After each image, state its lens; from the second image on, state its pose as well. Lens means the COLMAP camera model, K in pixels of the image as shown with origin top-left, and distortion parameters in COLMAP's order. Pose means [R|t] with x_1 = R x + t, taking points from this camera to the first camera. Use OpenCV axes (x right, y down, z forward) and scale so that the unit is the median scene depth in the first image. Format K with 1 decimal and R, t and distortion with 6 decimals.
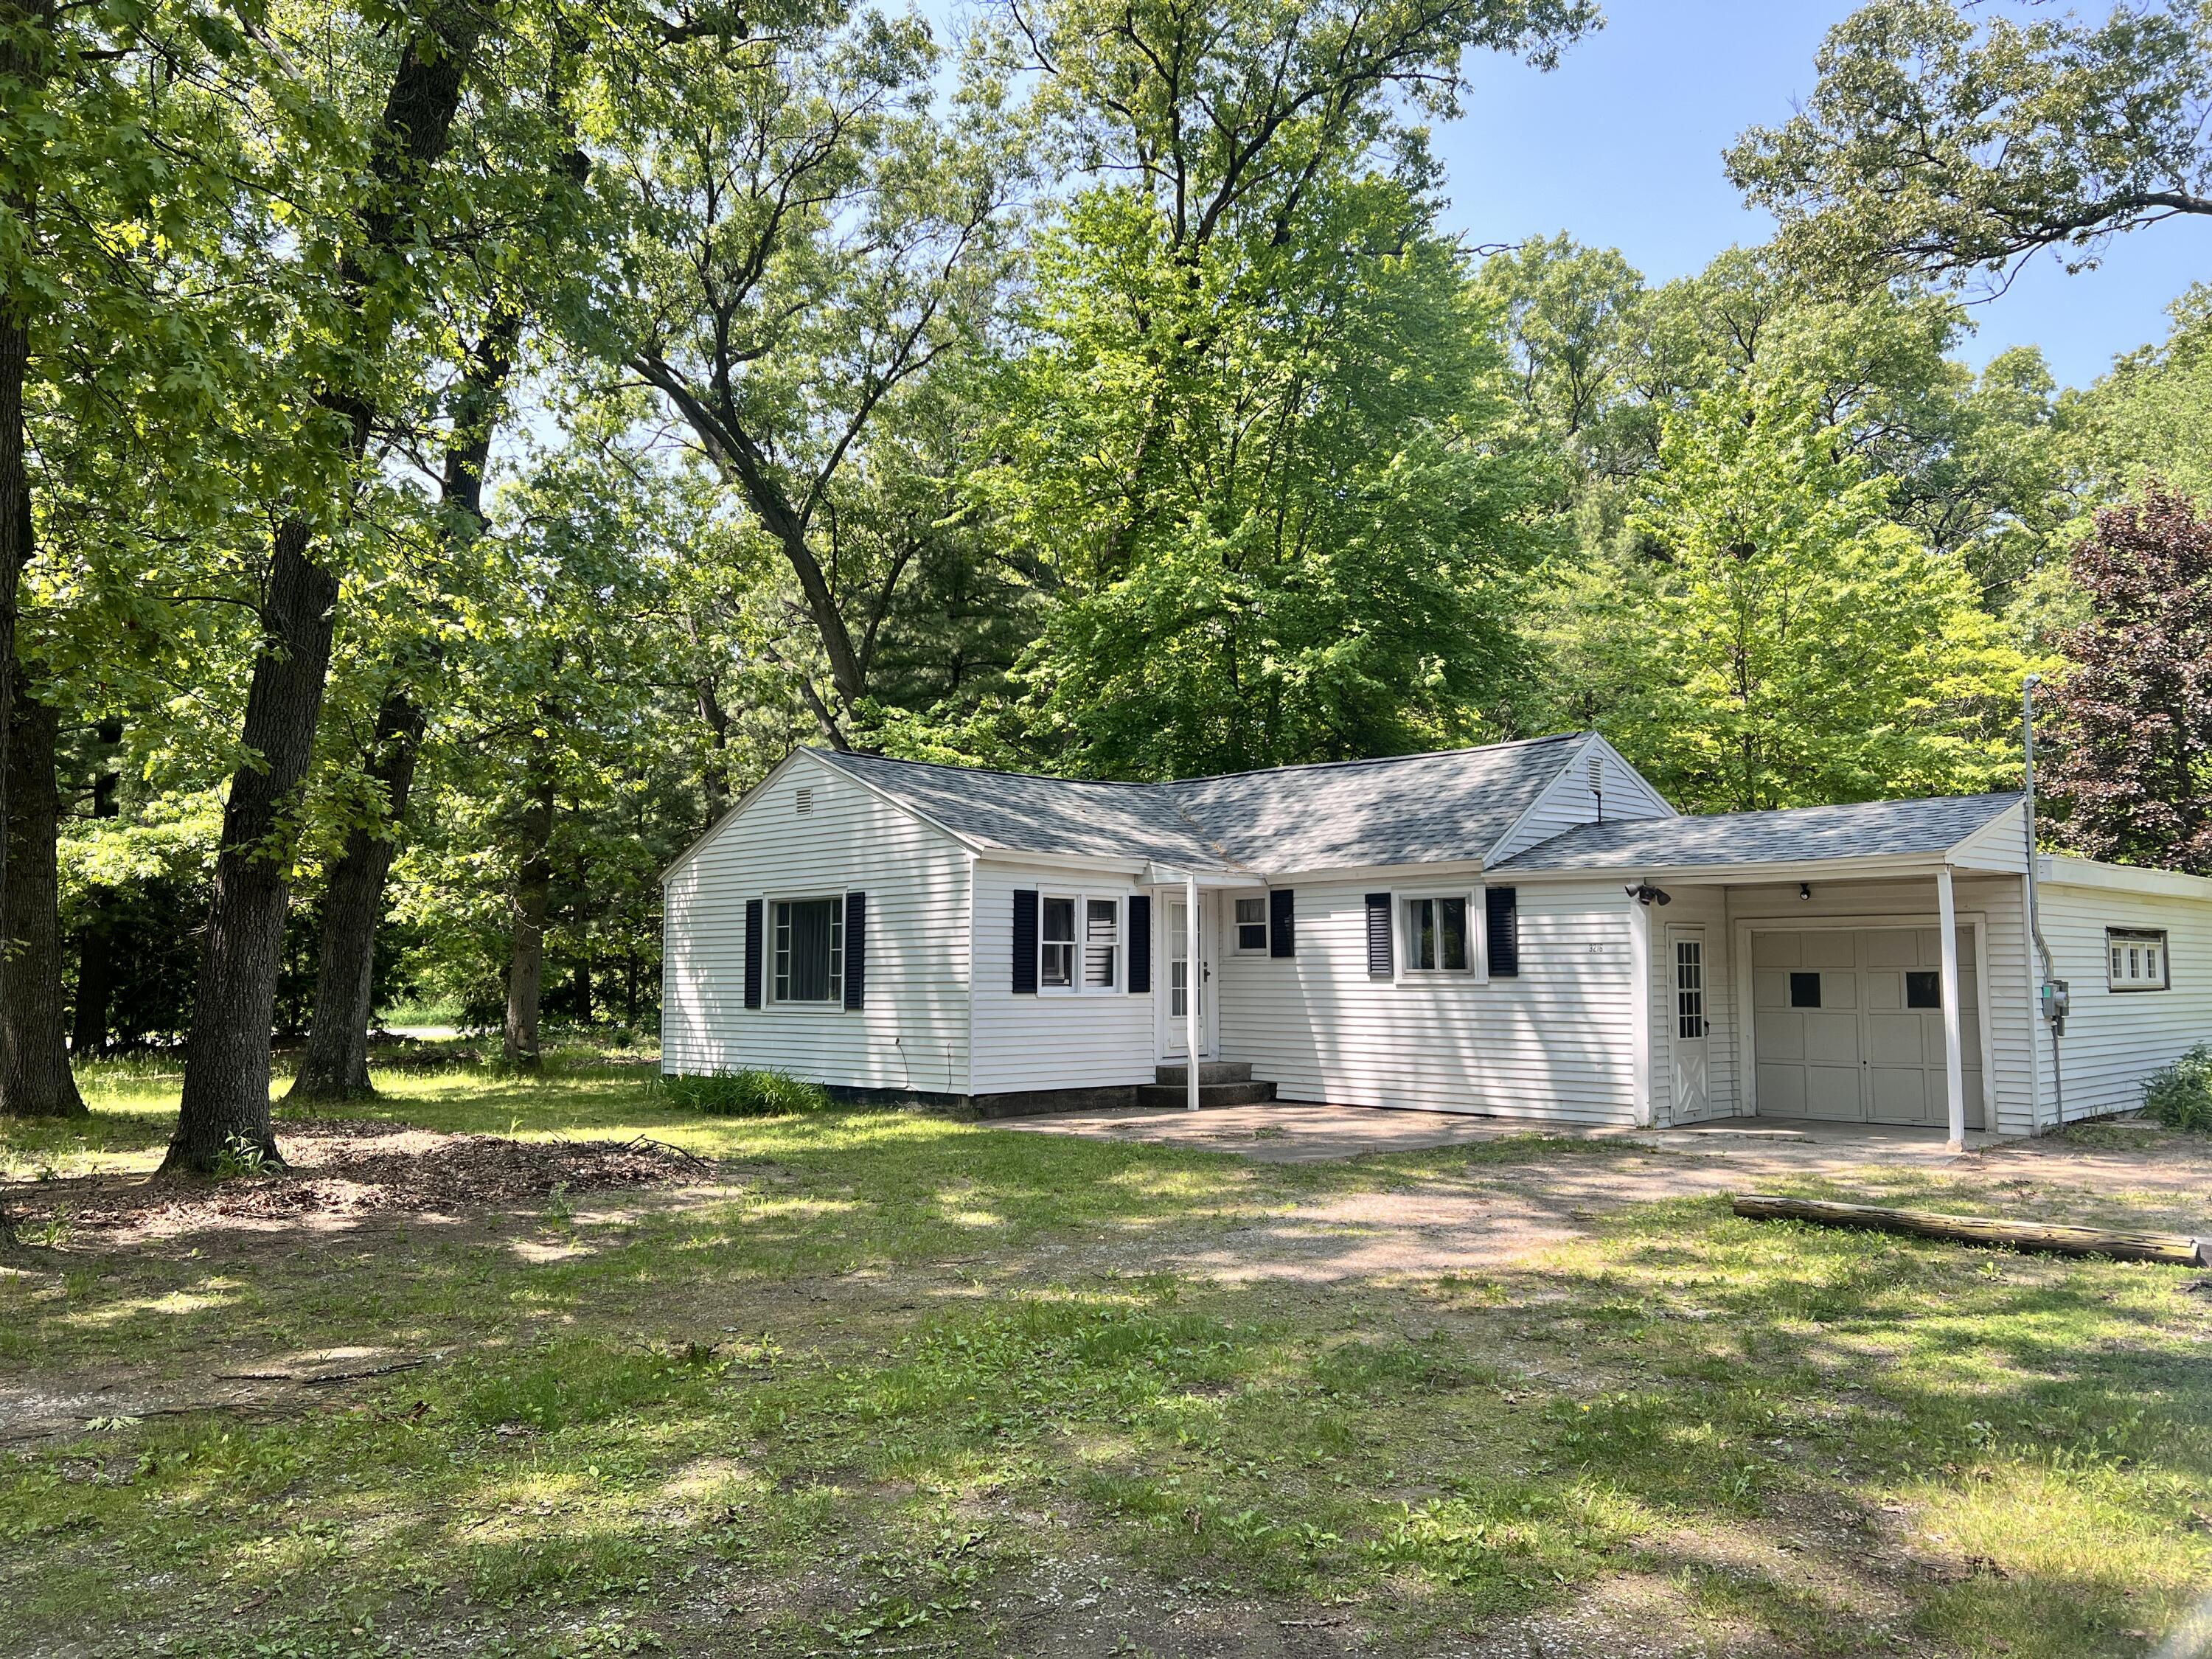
lens RADIAL K [[1659.8, 0, 1097.2], [0, 1659.8, 833.6], [0, 0, 1]] dist [0.060313, -0.069339]
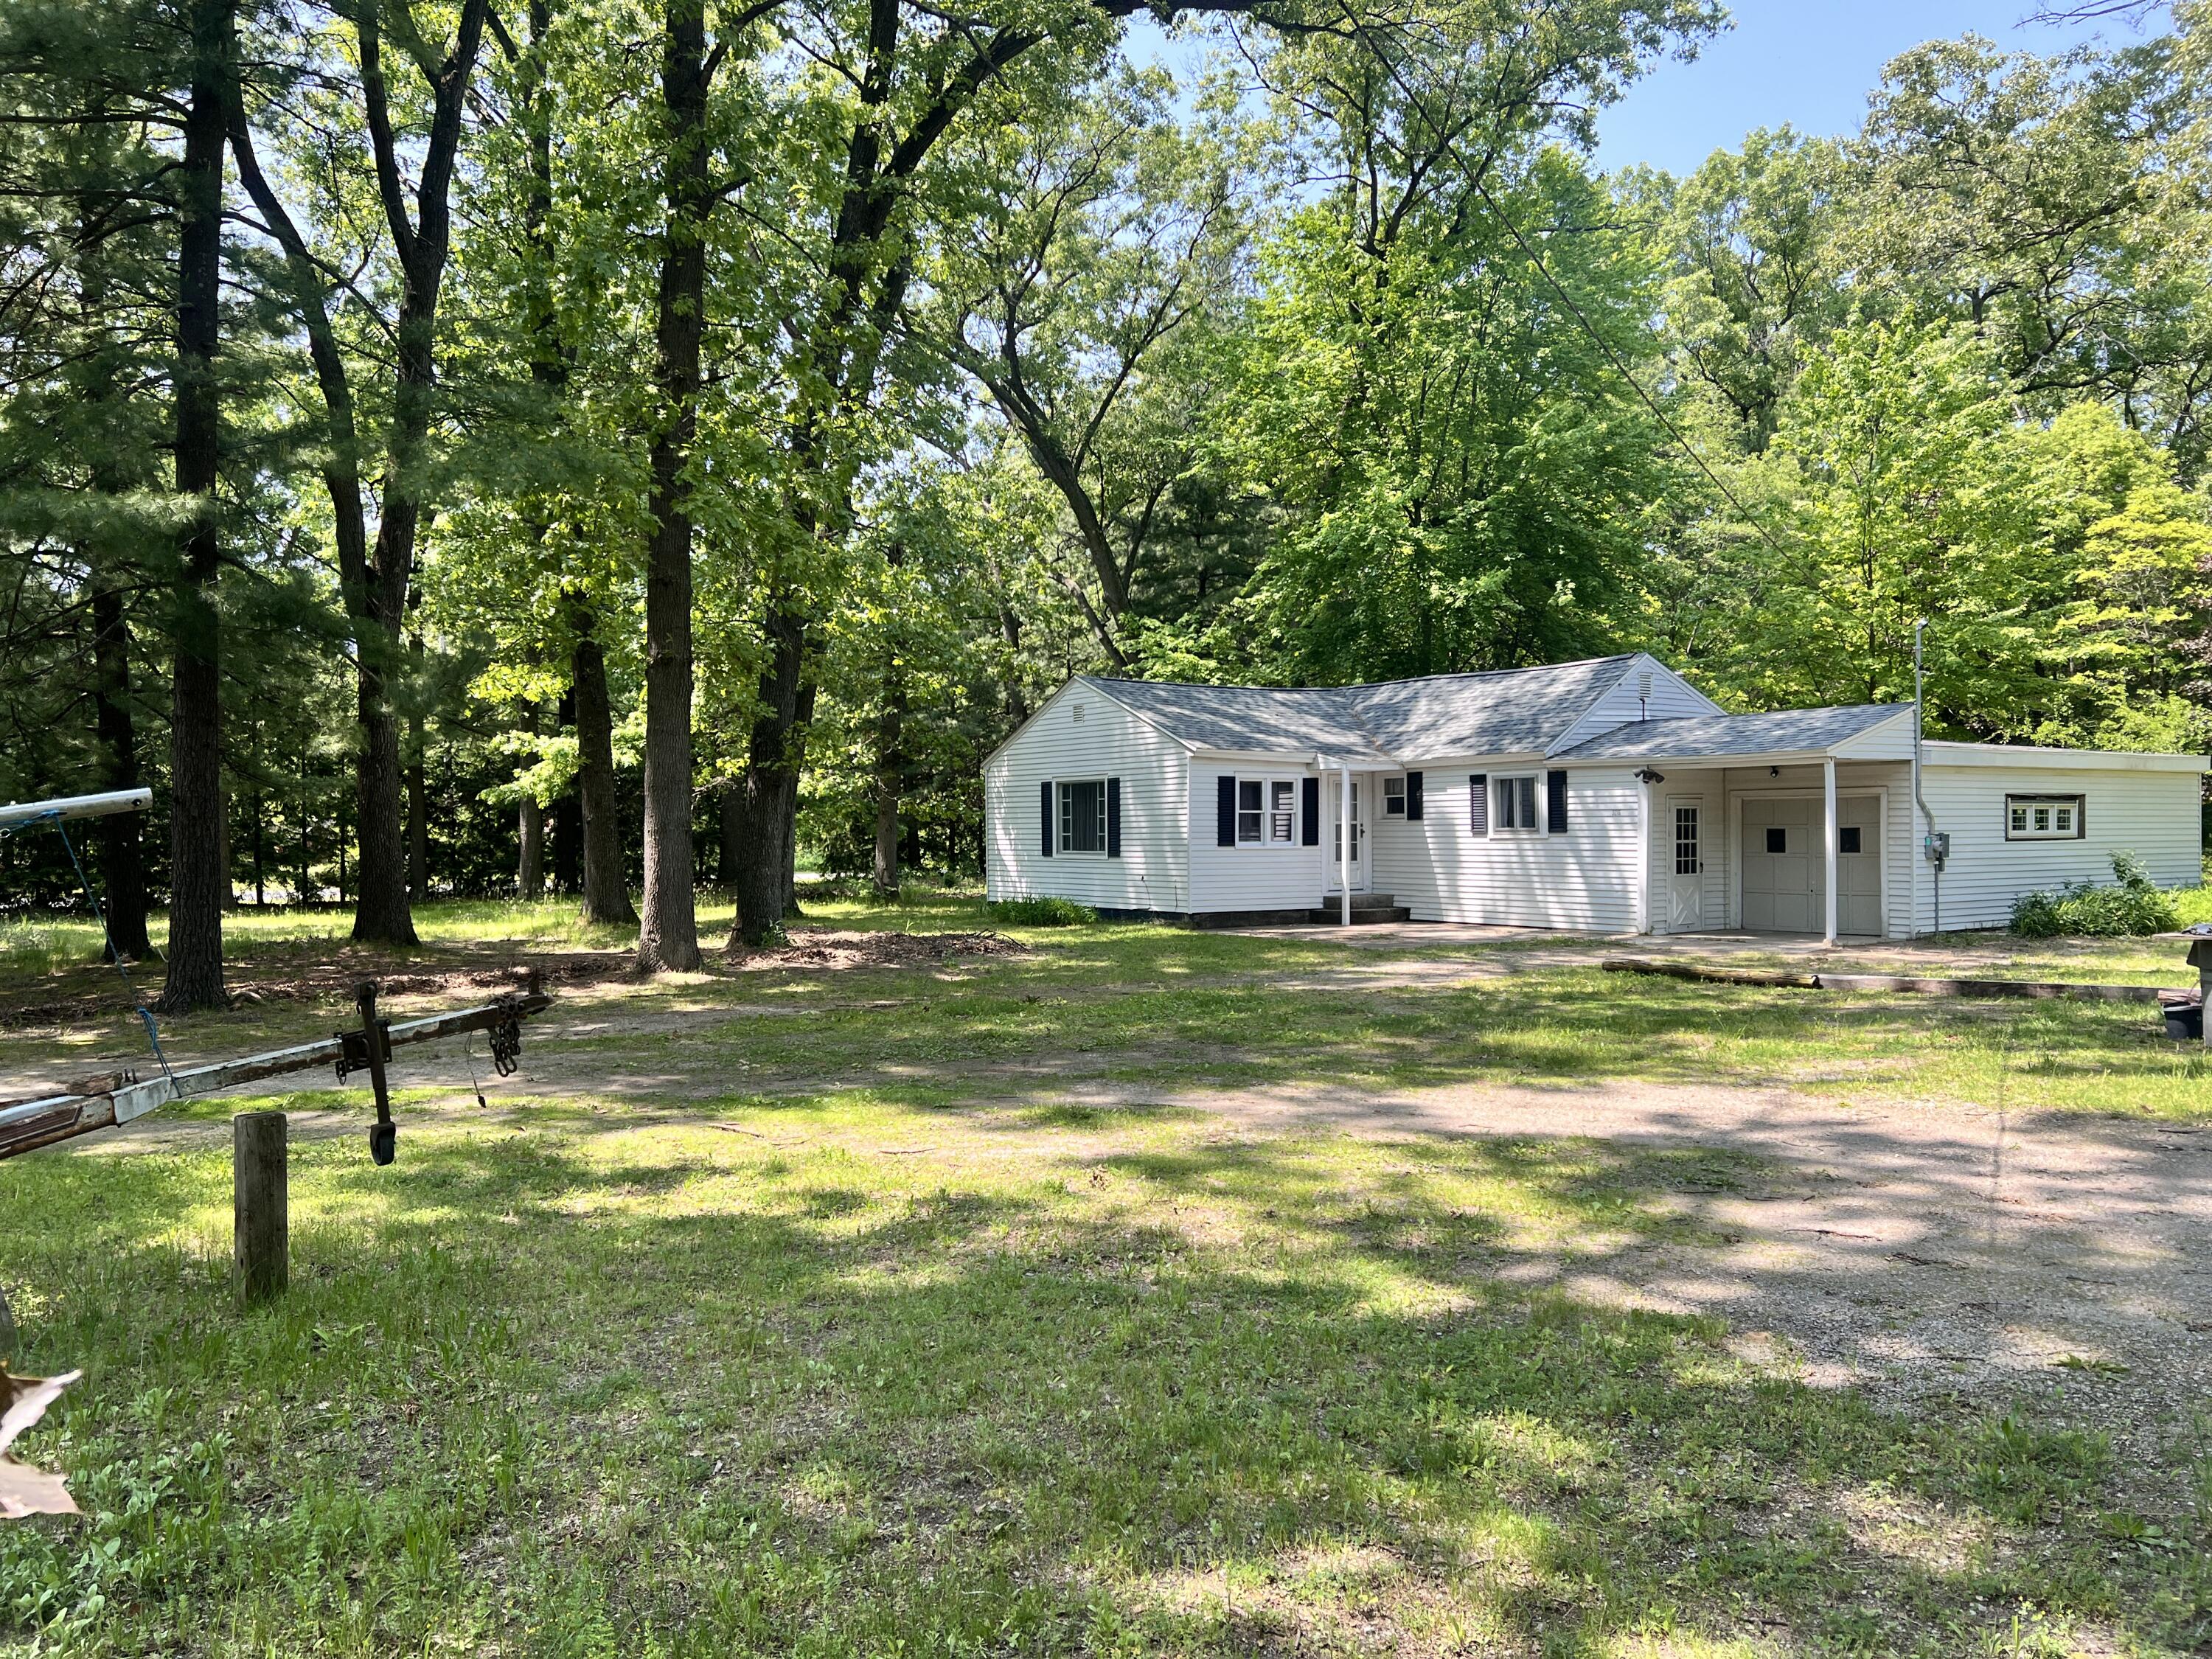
lens RADIAL K [[1659.8, 0, 1101.7], [0, 1659.8, 842.5], [0, 0, 1]] dist [0.060313, -0.069339]
pose [[0.985963, -0.003538, -0.166929, 0.066209], [0.019171, 0.995562, 0.092130, -0.032303], [0.165862, -0.094037, 0.981655, -0.337143]]
